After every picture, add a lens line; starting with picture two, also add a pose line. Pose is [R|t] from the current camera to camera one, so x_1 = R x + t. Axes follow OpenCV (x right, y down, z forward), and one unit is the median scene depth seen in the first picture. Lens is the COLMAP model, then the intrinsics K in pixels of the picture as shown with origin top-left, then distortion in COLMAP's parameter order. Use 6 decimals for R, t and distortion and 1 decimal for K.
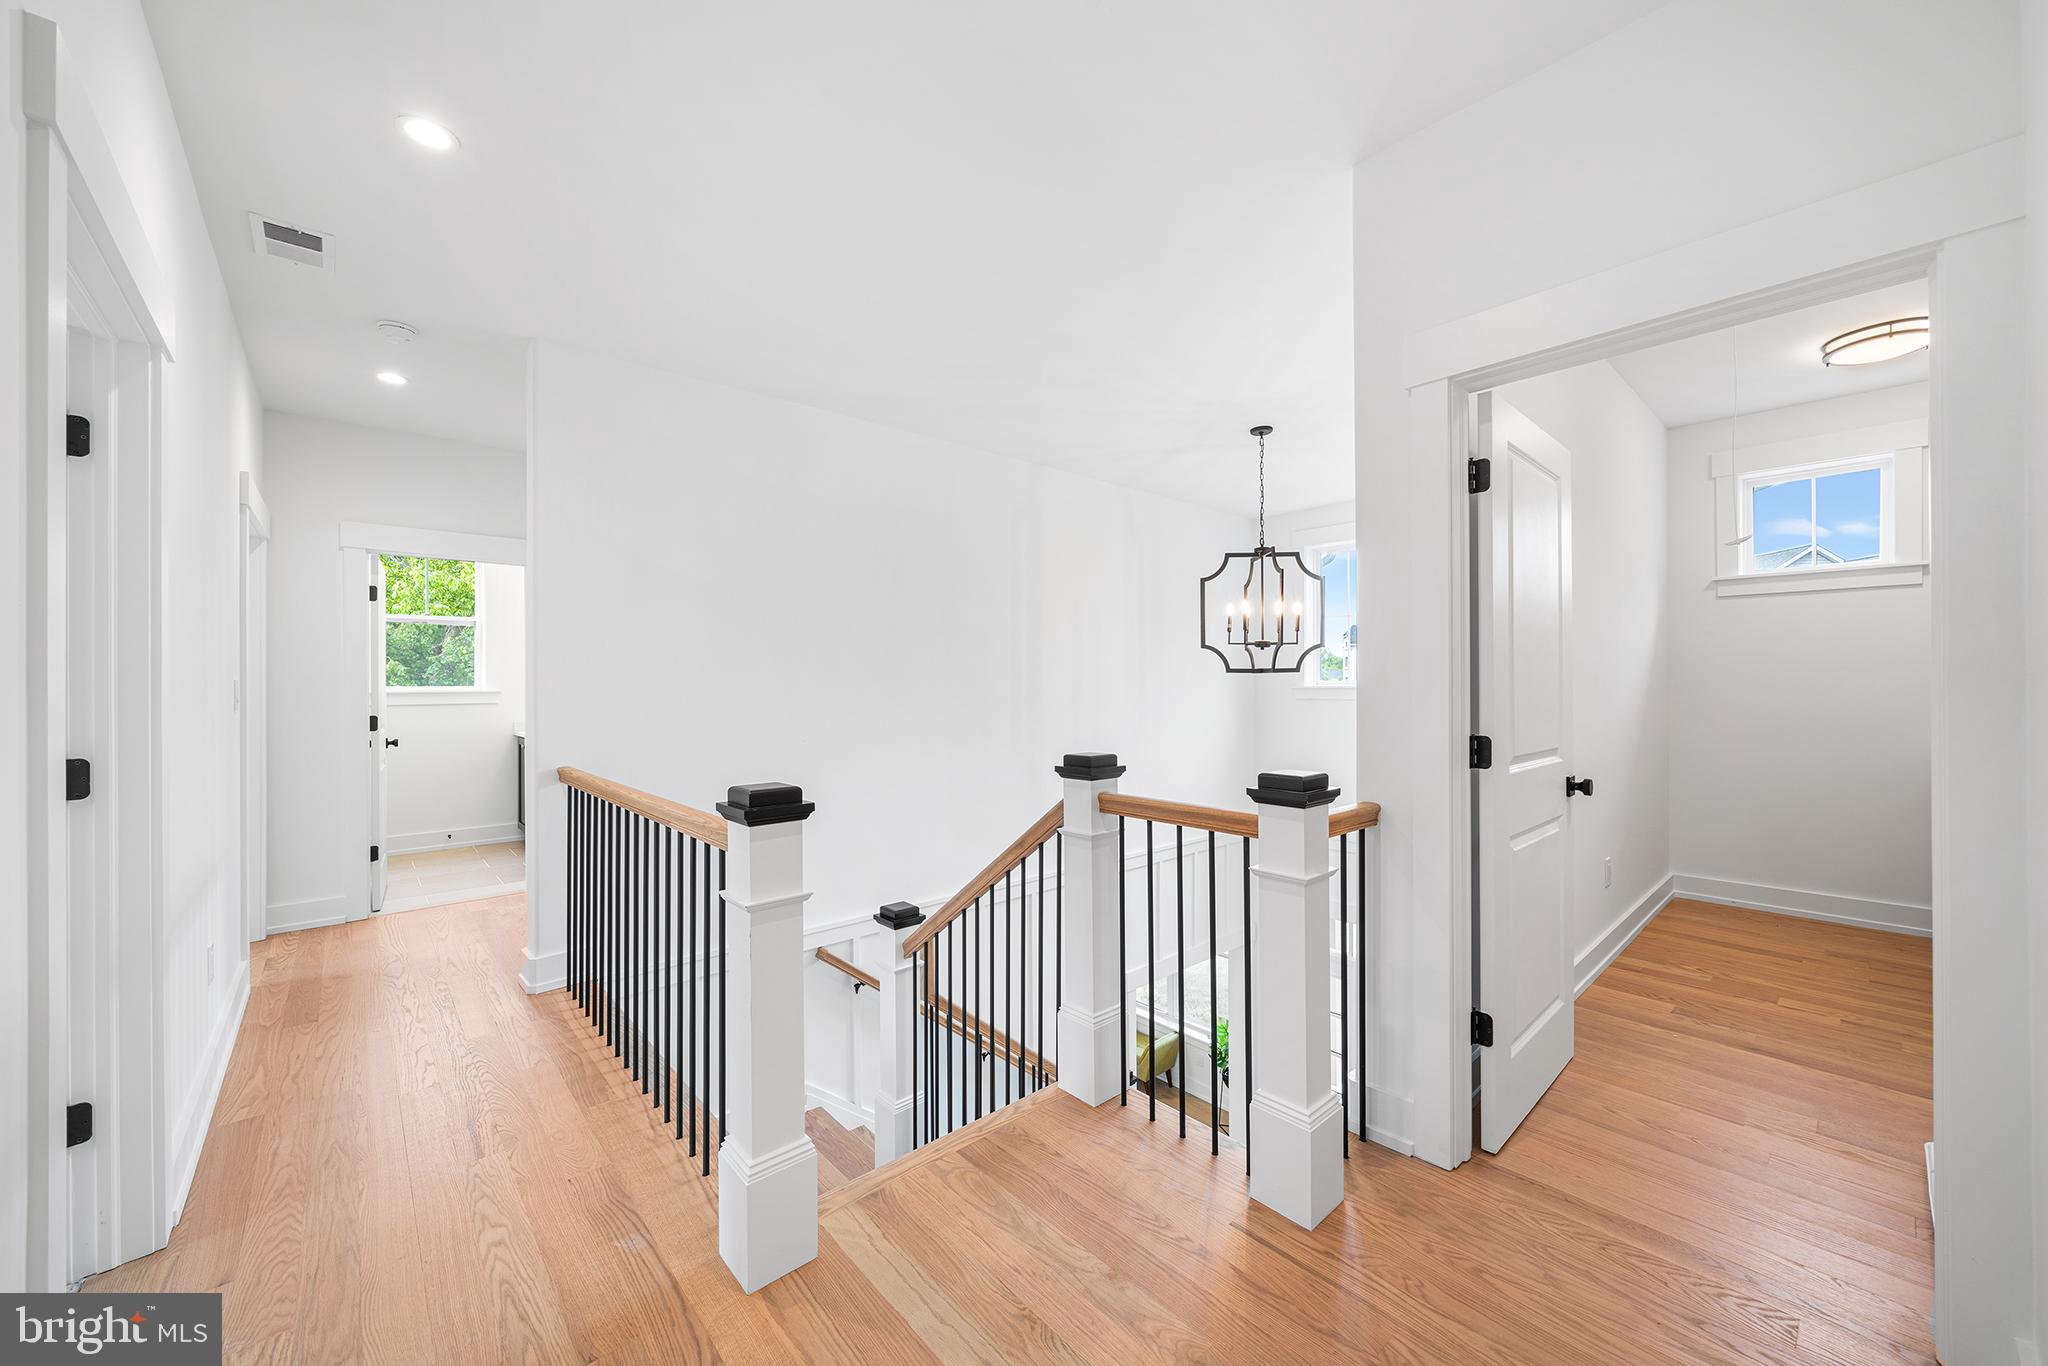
lens RADIAL K [[772.7, 0, 1015.1], [0, 772.7, 681.9], [0, 0, 1]] dist [-0.002394, 0.000019]
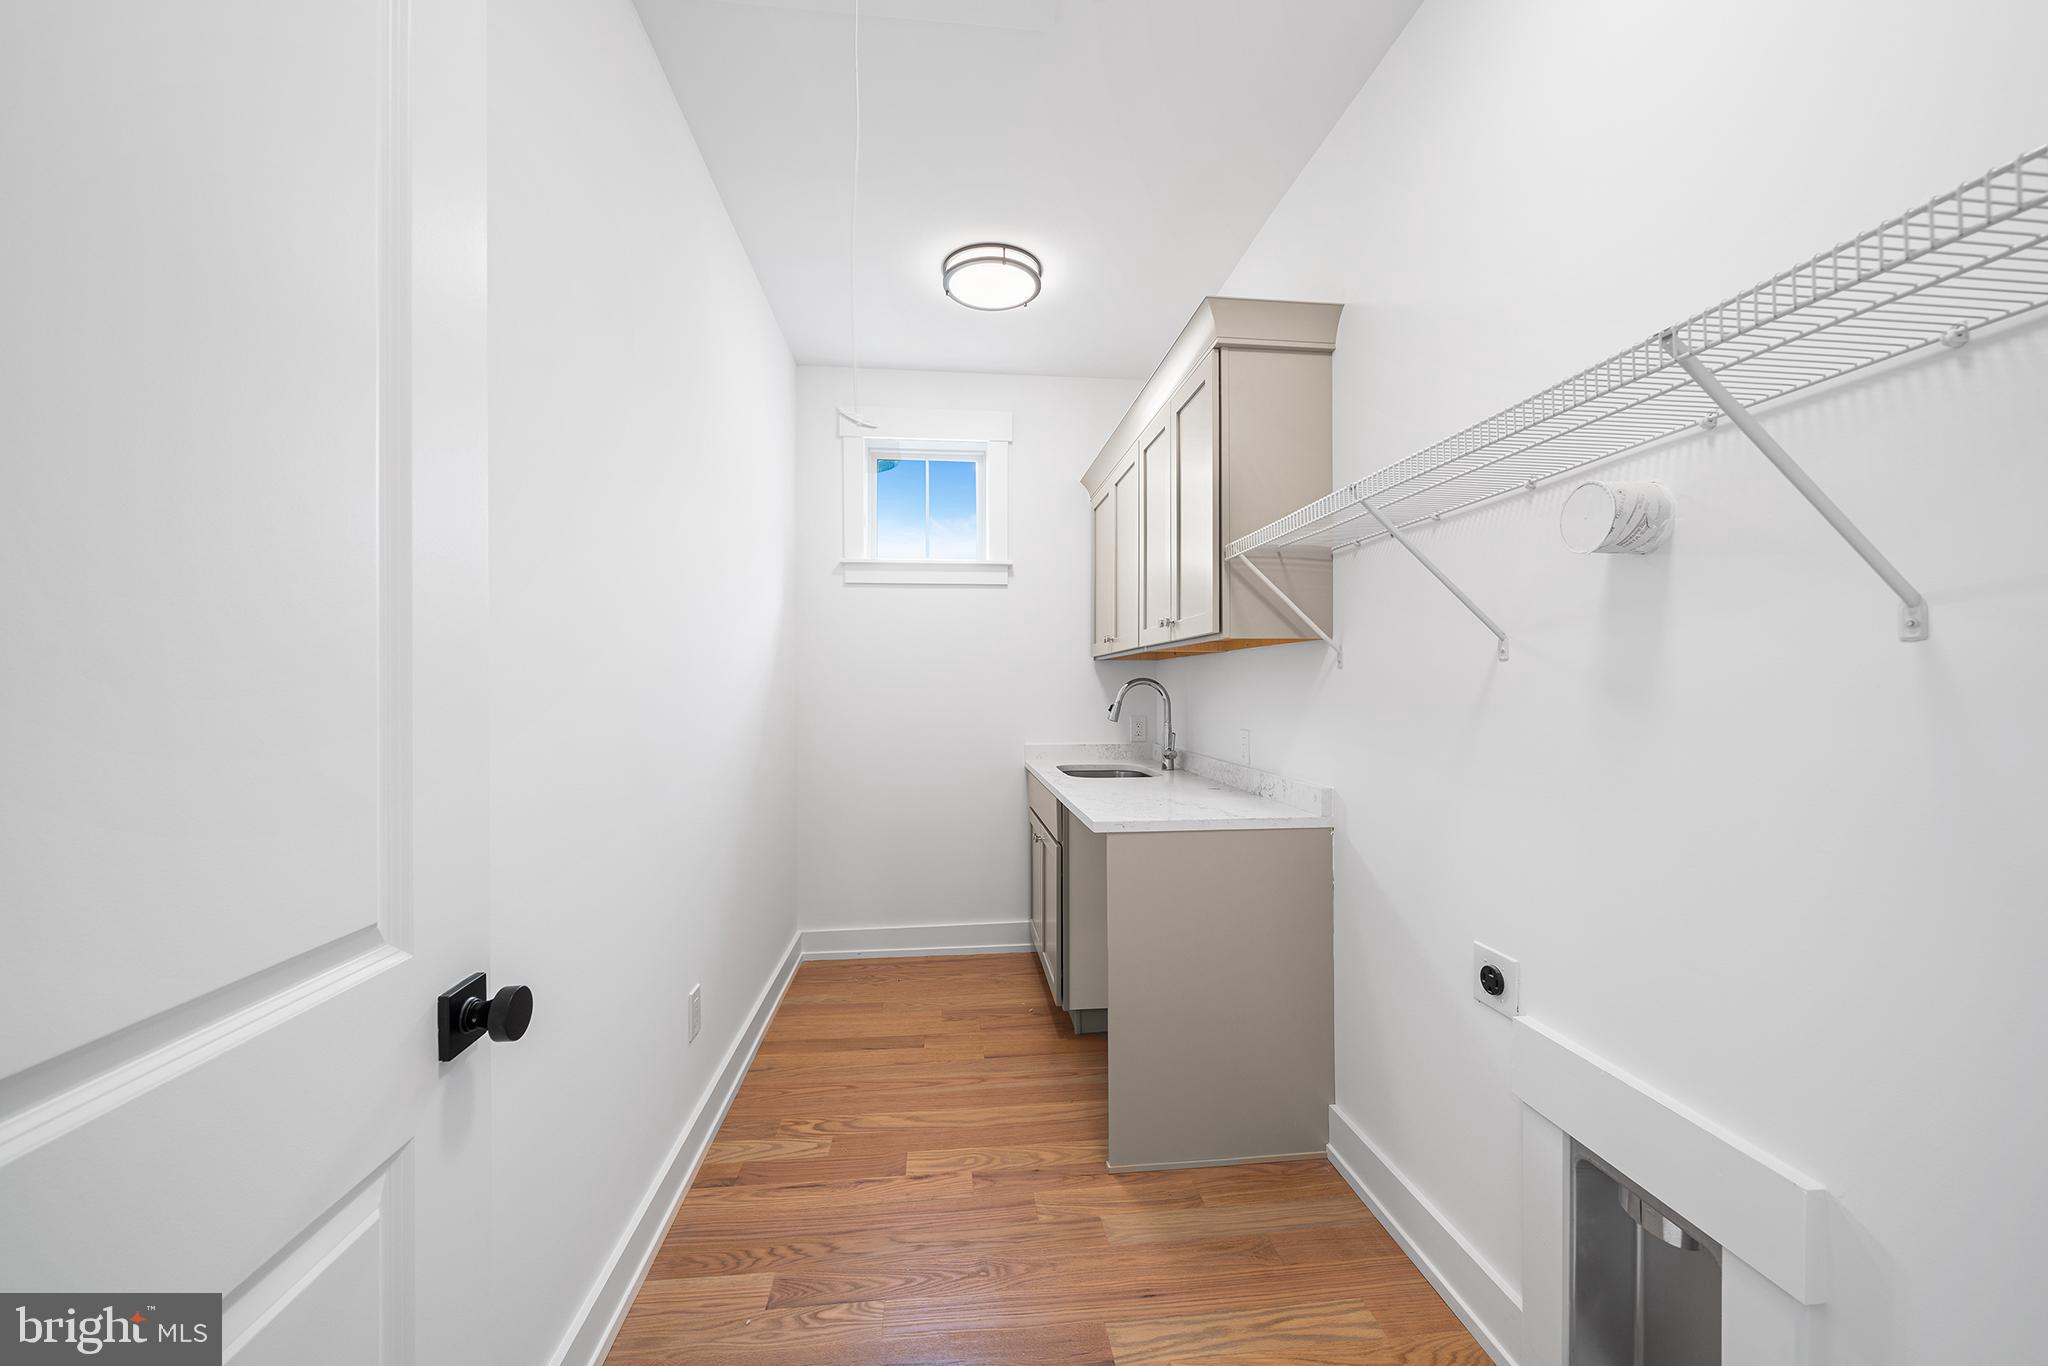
lens RADIAL K [[772.7, 0, 1025.4], [0, 772.7, 684.8], [0, 0, 1]] dist [-0.002394, 0.000019]
pose [[0.577006, 0.000807, 0.816739, 0.449373], [-0.001093, 0.999999, -0.000216, -0.001802], [-0.816739, -0.000768, 0.577007, 0.473793]]
